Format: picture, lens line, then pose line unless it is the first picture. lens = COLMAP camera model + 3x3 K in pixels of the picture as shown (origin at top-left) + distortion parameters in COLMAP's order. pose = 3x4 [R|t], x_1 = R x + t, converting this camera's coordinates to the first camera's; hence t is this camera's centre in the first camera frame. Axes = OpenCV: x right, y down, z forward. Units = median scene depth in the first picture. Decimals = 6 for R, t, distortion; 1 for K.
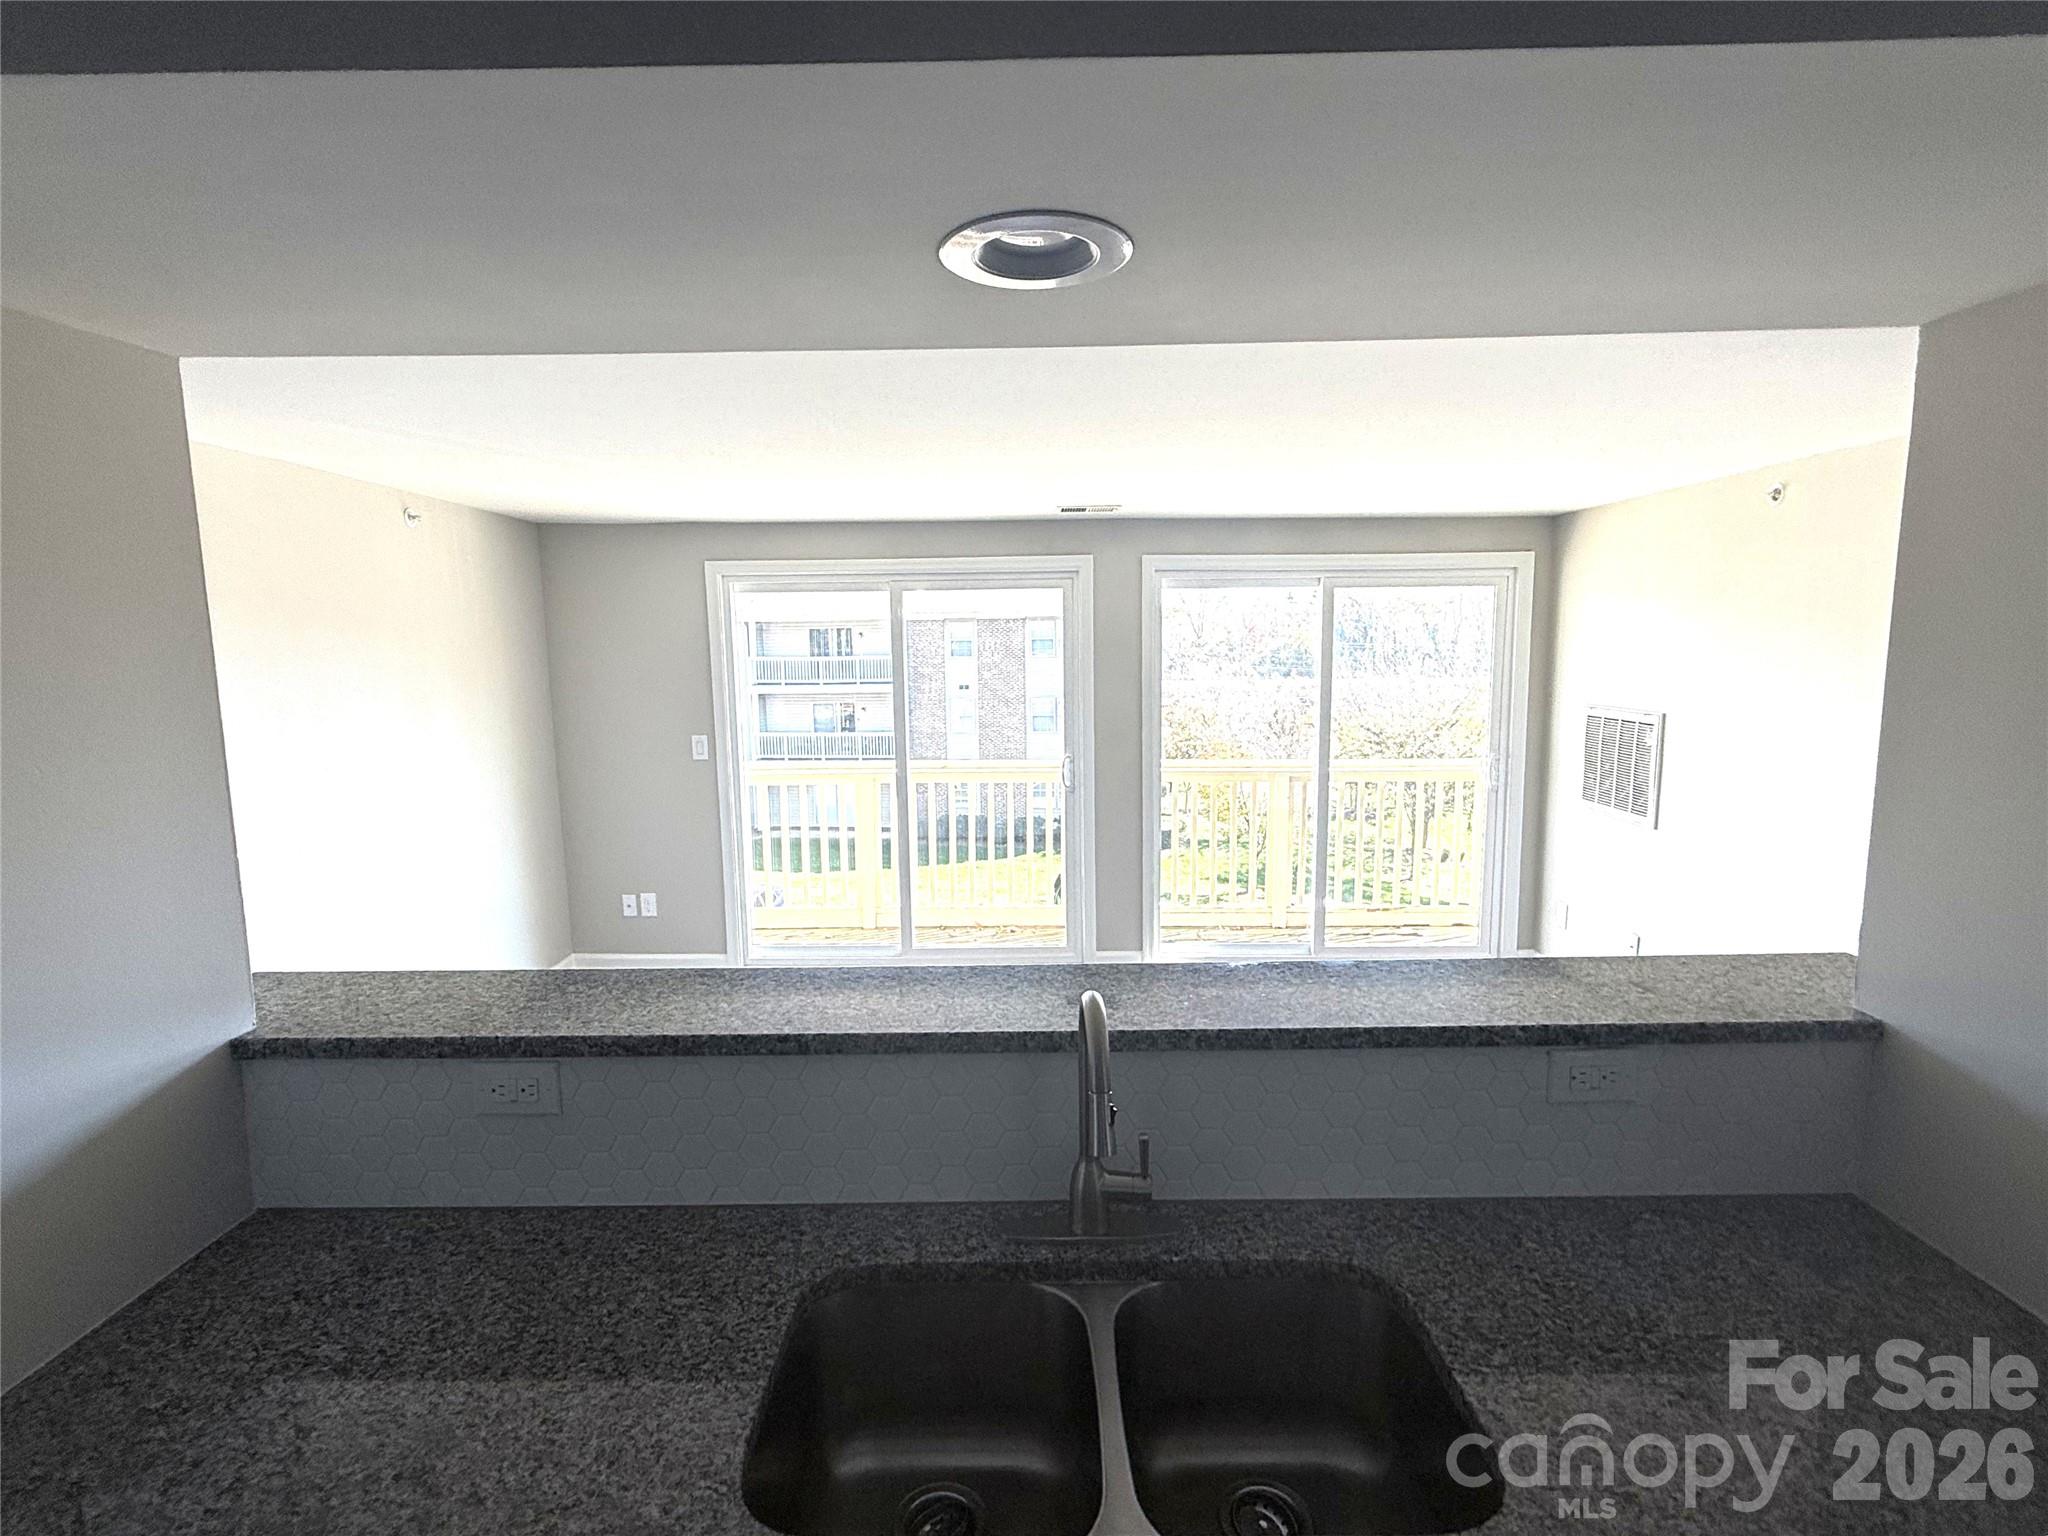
lens RADIAL K [[983.6, 0, 1024.0], [0, 983.6, 768.0], [0, 0, 1]] dist [0.002024, 0.000159]
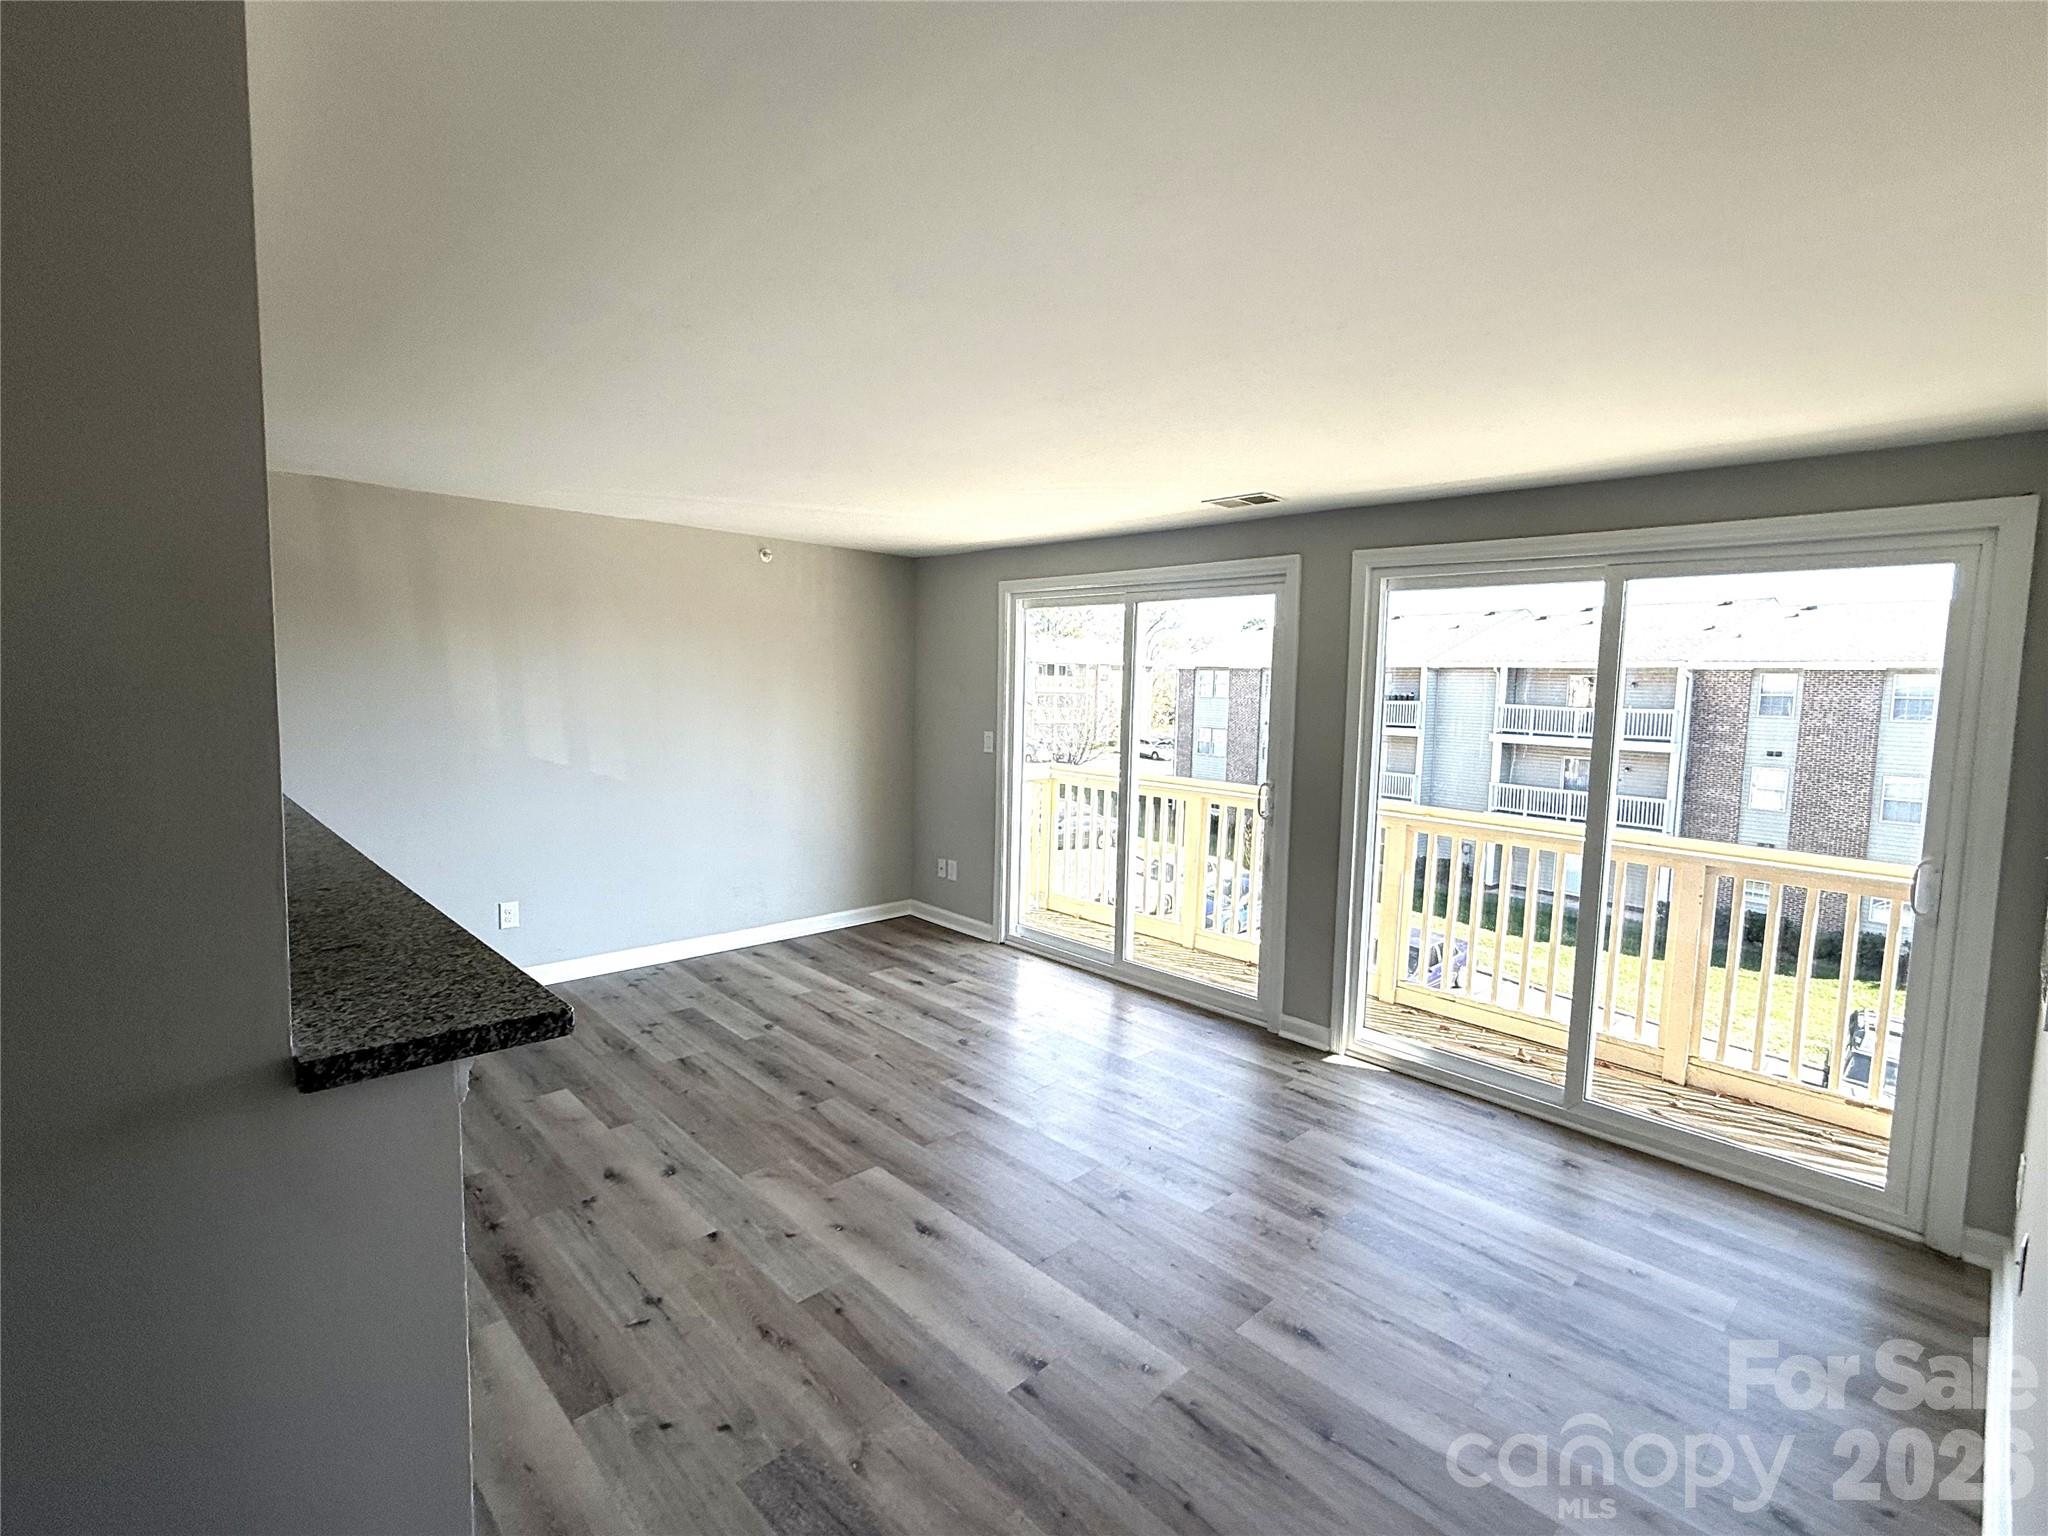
lens RADIAL K [[943.6, 0, 1024.0], [0, 943.6, 768.0], [0, 0, 1]] dist [0.003804, 0.000655]
pose [[0.701062, 0.095184, -0.706719, 0.477602], [-0.125919, 0.992002, 0.008697, -0.005331], [0.701895, 0.082892, 0.707441, 0.239632]]
